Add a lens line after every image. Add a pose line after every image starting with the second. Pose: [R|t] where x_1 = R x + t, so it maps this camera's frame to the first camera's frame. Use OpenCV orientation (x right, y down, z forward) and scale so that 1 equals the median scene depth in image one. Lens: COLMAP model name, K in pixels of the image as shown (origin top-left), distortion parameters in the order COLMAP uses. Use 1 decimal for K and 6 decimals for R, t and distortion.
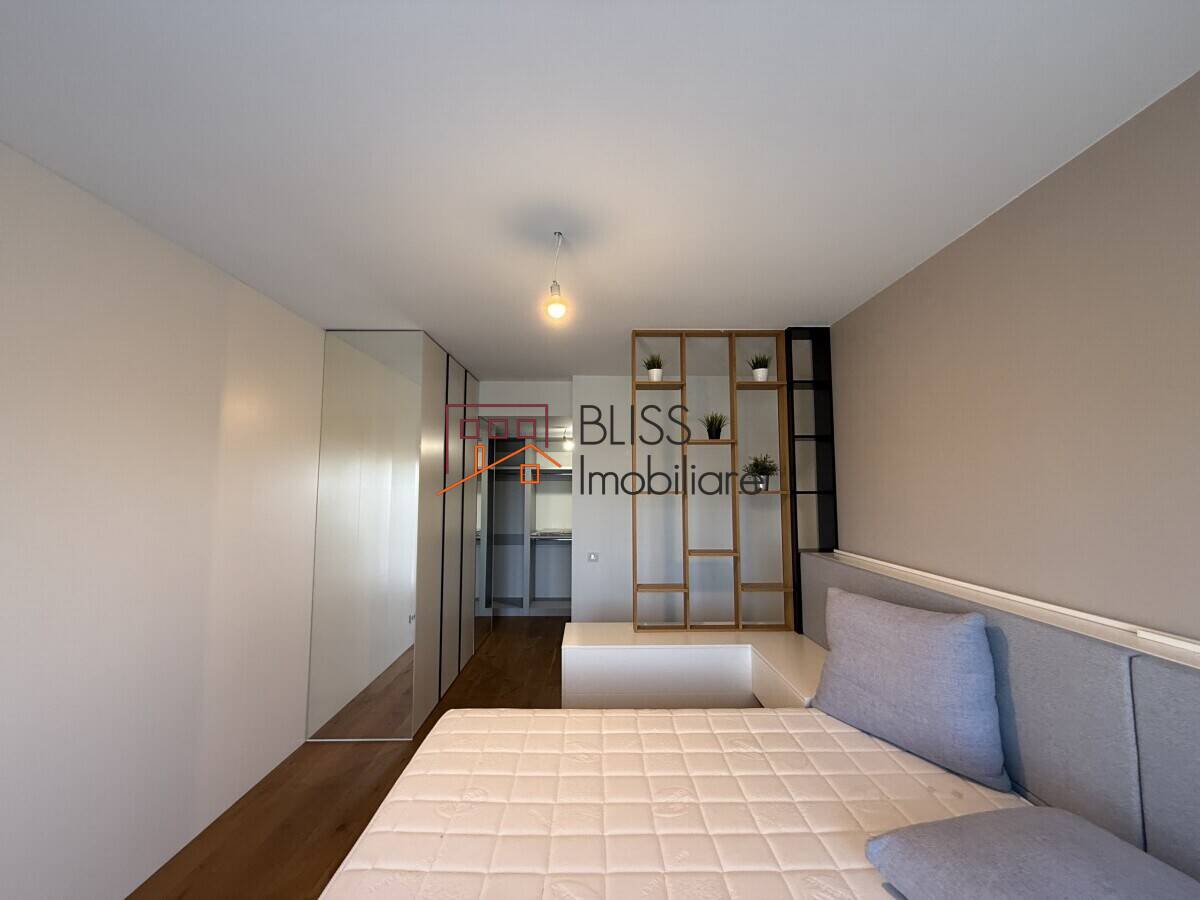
lens RADIAL K [[477.8, 0, 598.2], [0, 477.8, 451.6], [0, 0, 1]] dist [0.000598, 0.000067]
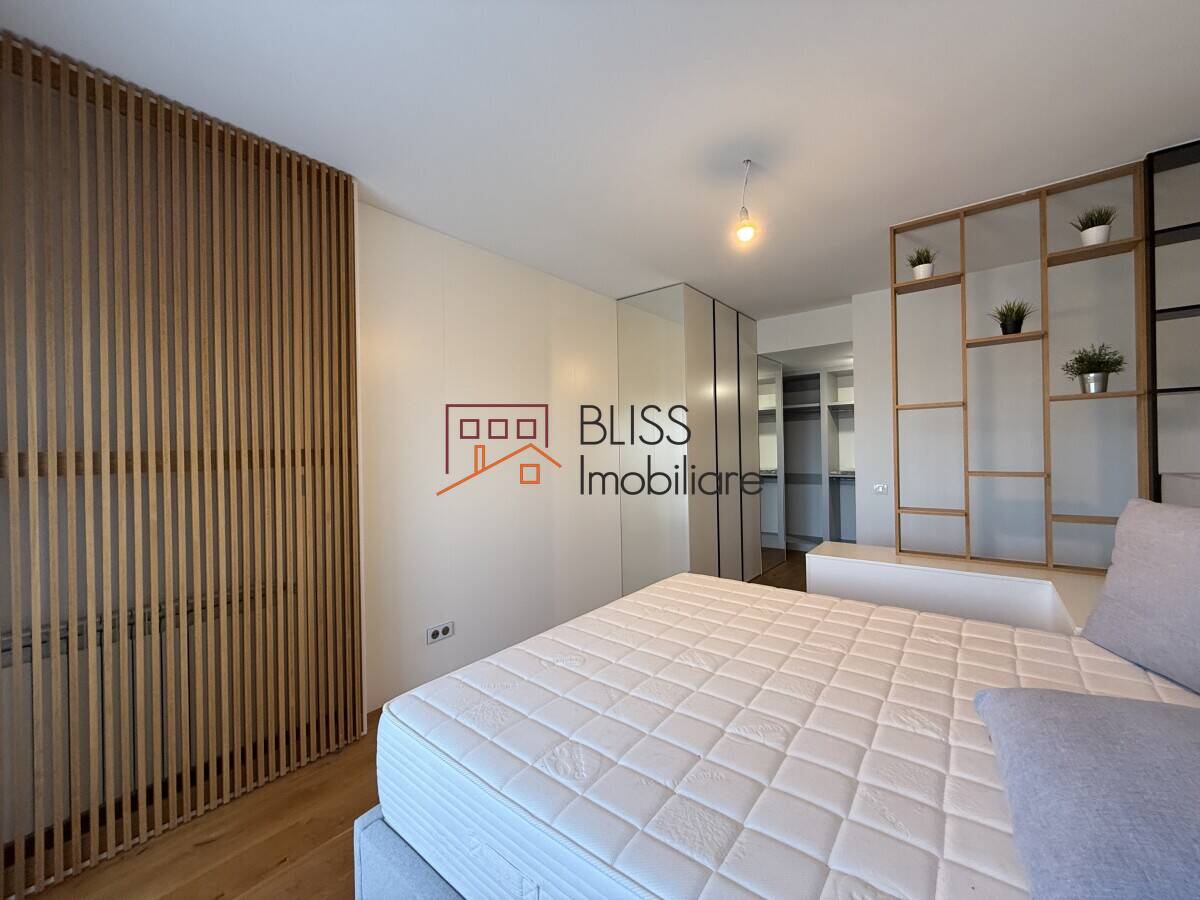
lens RADIAL K [[477.8, 0, 597.2], [0, 477.8, 449.1], [0, 0, 1]] dist [0.000598, 0.000067]
pose [[0.769585, -0.012745, -0.638417, 0.221741], [0.063537, 0.996367, 0.056700, 0.077260], [0.635375, -0.084199, 0.767599, -0.078526]]
